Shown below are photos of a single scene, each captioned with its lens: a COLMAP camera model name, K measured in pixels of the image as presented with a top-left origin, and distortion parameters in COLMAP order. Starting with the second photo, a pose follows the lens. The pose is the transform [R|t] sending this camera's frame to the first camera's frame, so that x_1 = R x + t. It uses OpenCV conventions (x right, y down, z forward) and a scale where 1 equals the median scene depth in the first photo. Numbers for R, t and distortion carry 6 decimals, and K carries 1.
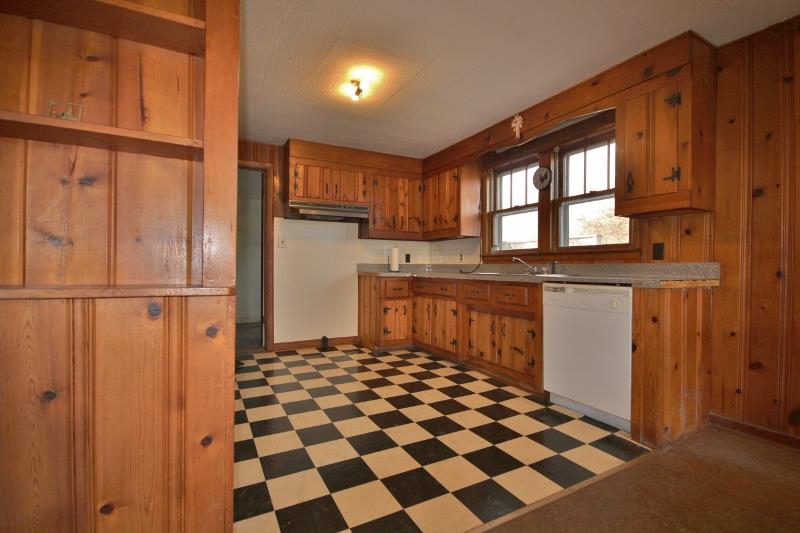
lens RADIAL K [[413.6, 0, 400.0], [0, 413.6, 266.5], [0, 0, 1]] dist [-0.027597, -0.000092]
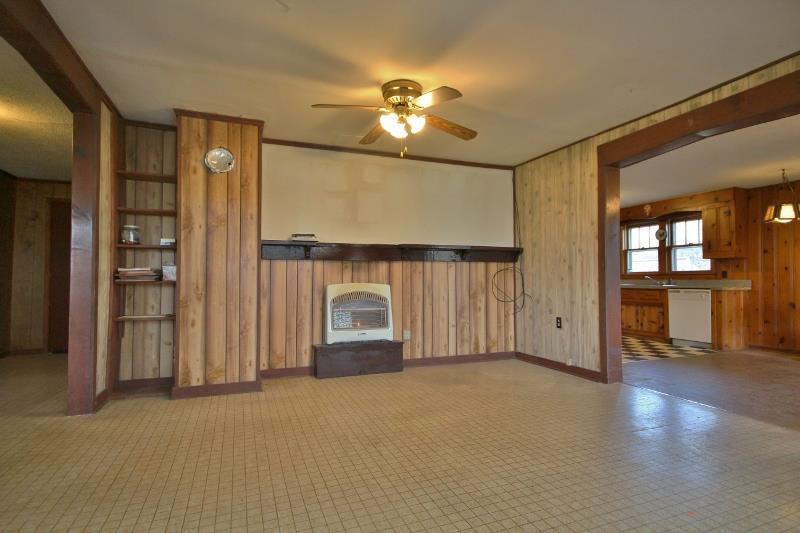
lens RADIAL K [[413.6, 0, 400.0], [0, 413.6, 266.5], [0, 0, 1]] dist [-0.027597, -0.000092]
pose [[0.986747, -0.005466, -0.162176, -0.618848], [-0.000236, 0.999383, -0.035119, -0.002414], [0.162268, 0.034692, 0.986137, -1.210118]]
